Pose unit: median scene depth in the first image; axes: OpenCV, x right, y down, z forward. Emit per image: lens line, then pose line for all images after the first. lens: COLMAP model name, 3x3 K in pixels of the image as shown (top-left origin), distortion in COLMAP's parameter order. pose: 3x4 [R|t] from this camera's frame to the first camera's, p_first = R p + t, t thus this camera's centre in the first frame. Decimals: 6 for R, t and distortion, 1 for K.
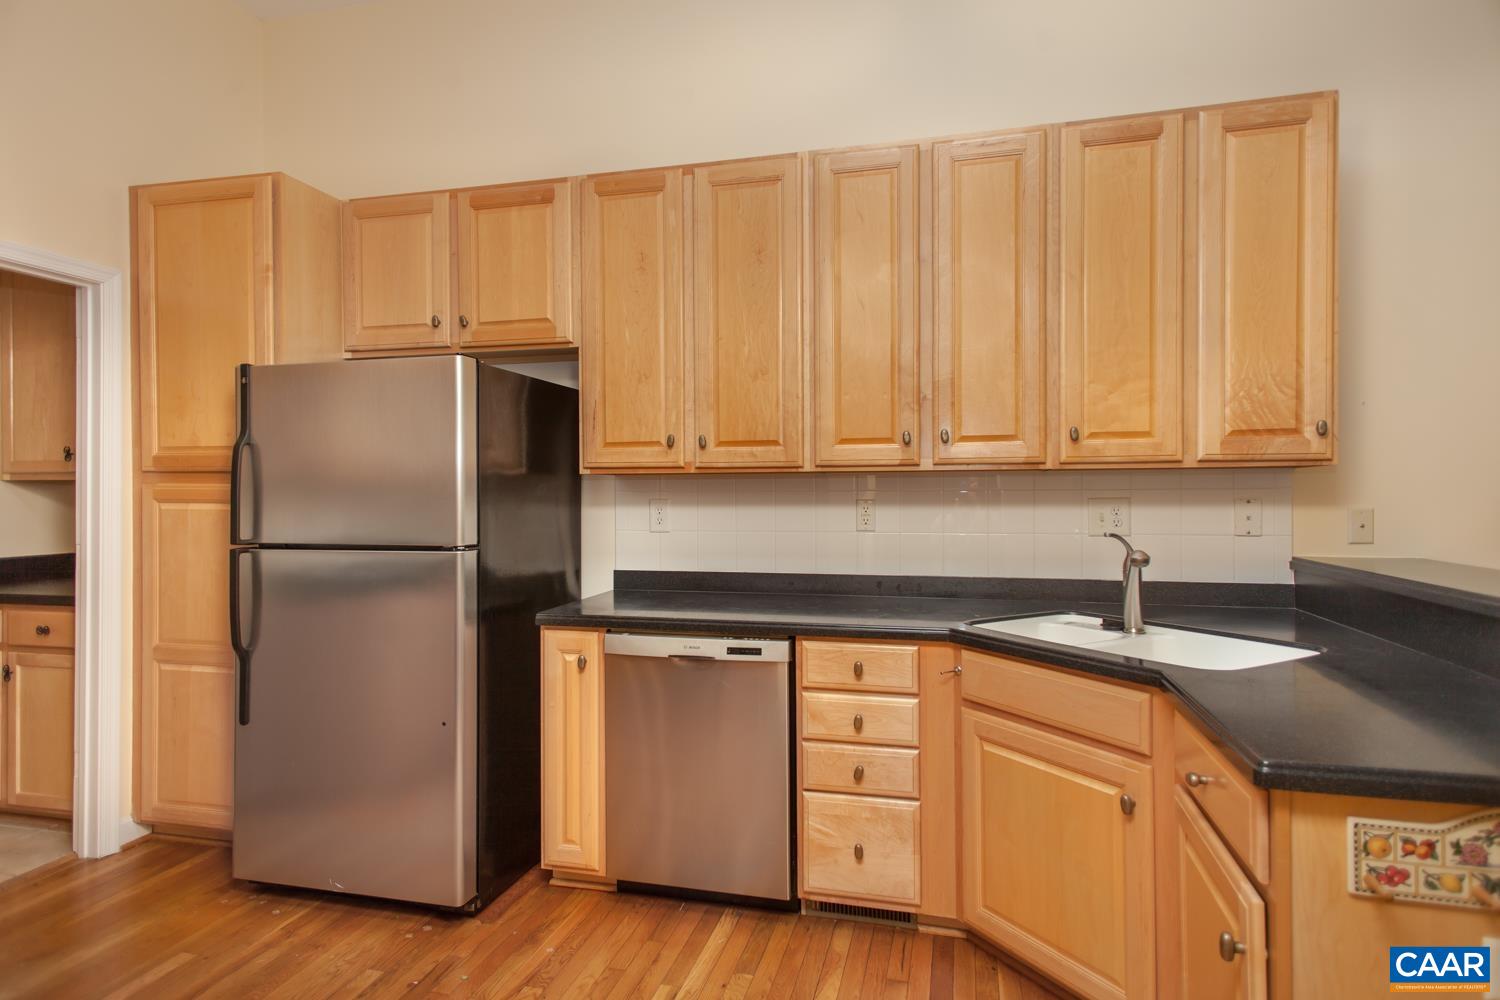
lens RADIAL K [[827.1, 0, 749.0], [0, 827.1, 495.4], [0, 0, 1]] dist [0.024056, -0.001573]
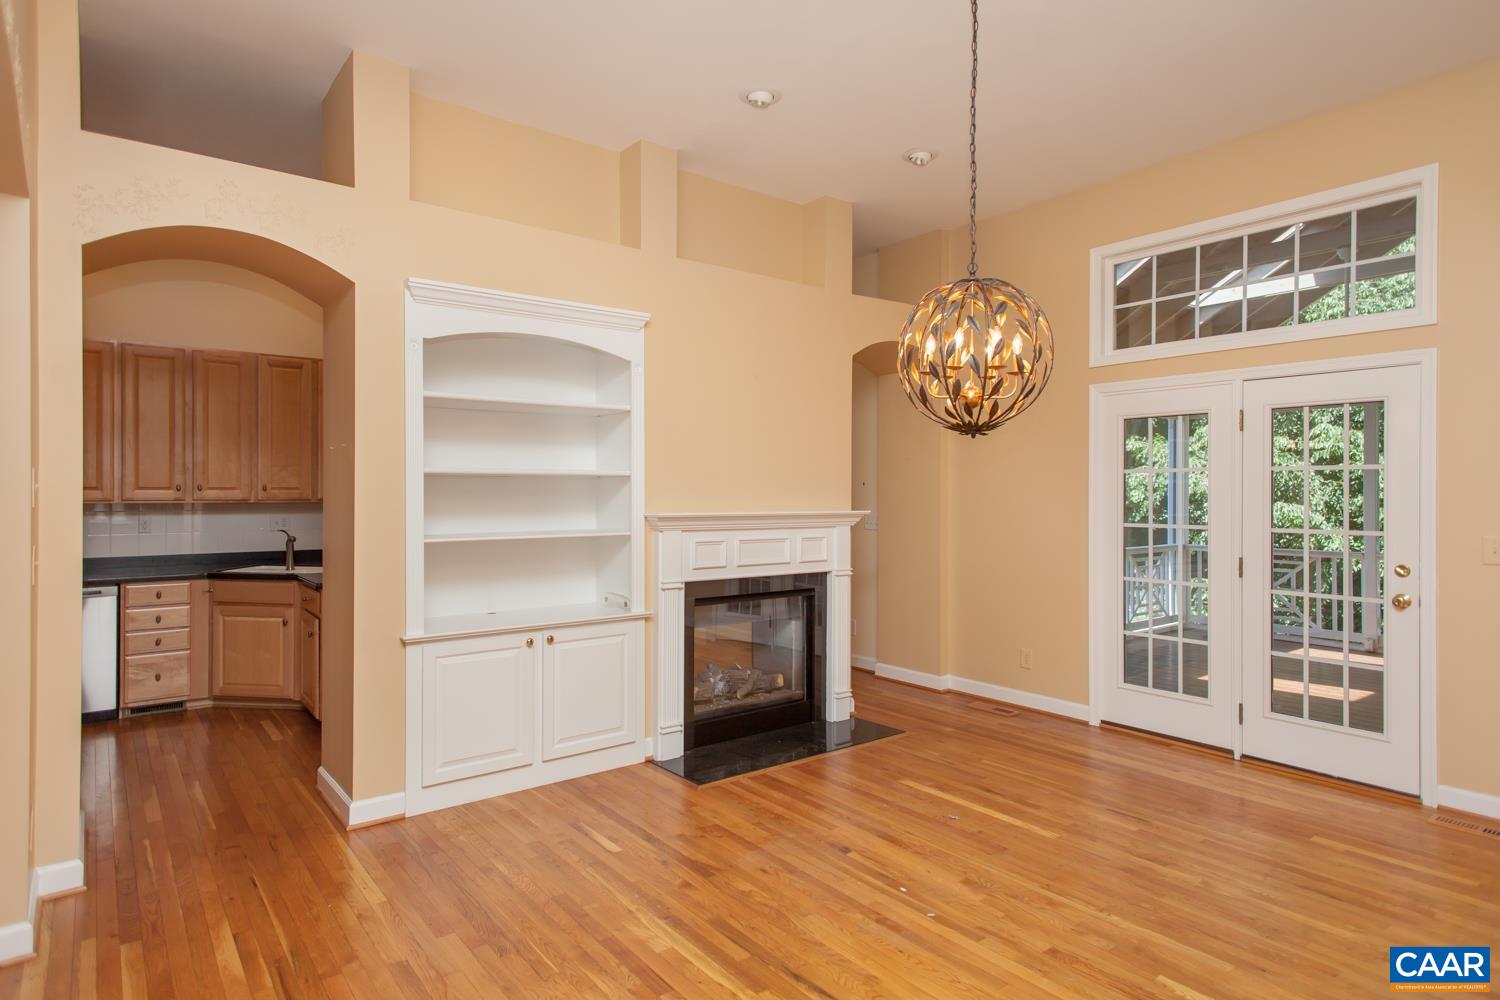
lens RADIAL K [[827.1, 0, 749.0], [0, 827.1, 495.4], [0, 0, 1]] dist [0.024056, -0.001573]
pose [[0.607101, 0.007094, 0.794593, -0.672080], [-0.004727, 0.999975, -0.005317, -0.049394], [-0.794611, -0.000528, 0.607119, -1.569331]]
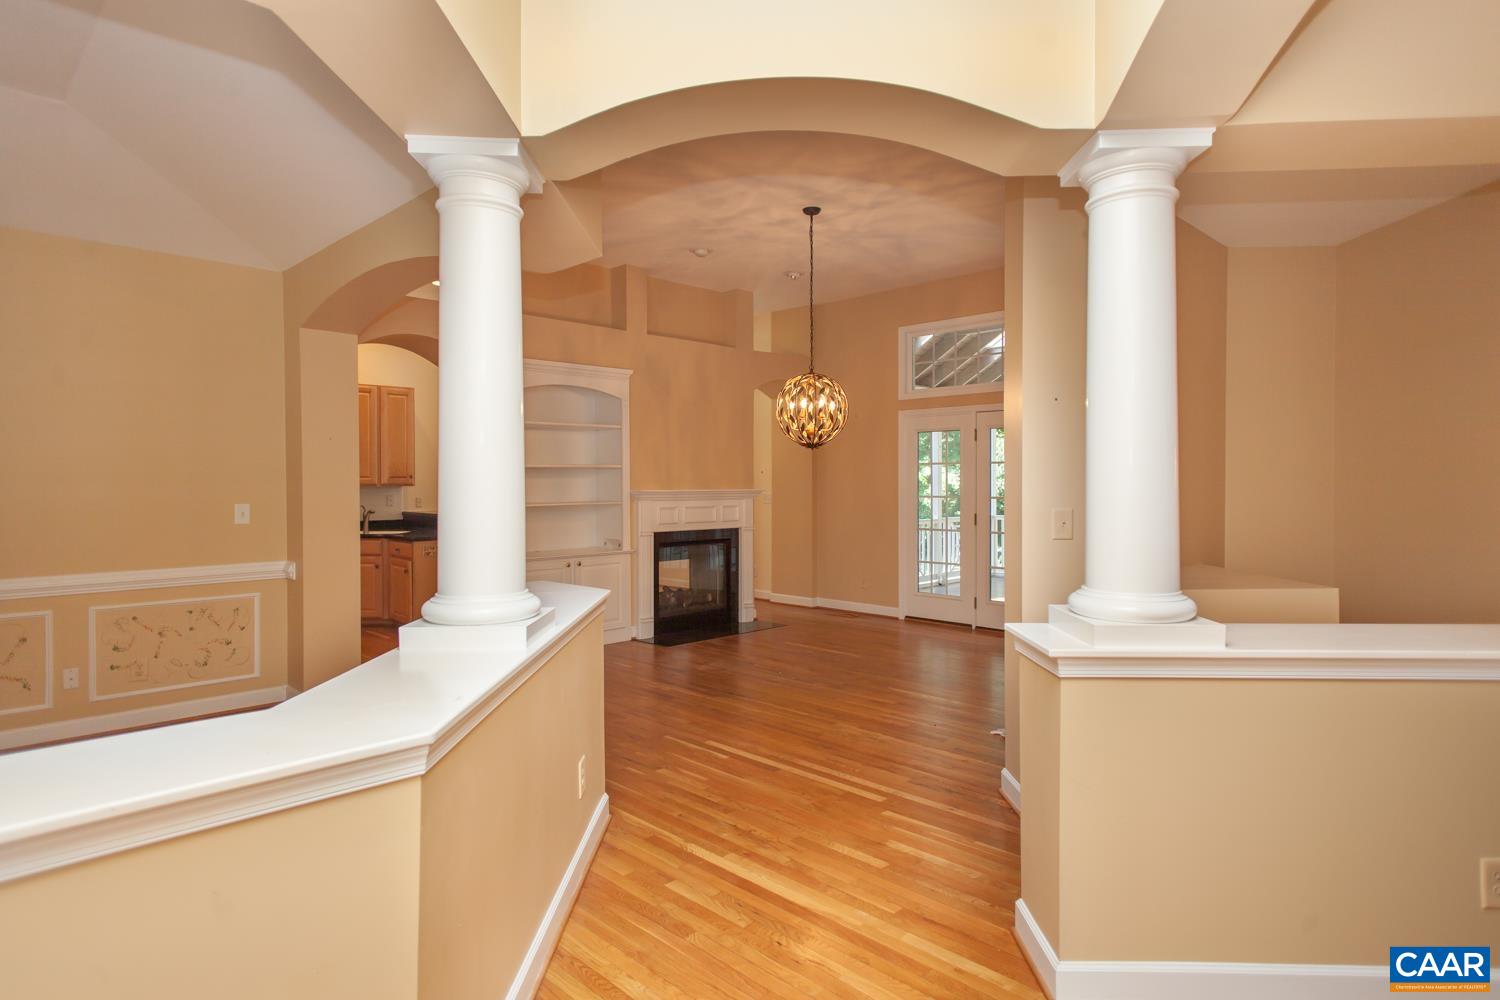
lens RADIAL K [[827.1, 0, 749.0], [0, 827.1, 495.4], [0, 0, 1]] dist [0.024056, -0.001573]
pose [[0.510354, -0.008170, 0.859926, -1.736754], [0.000741, 0.999959, 0.009061, -0.027221], [-0.859964, -0.003987, 0.510339, -2.193384]]
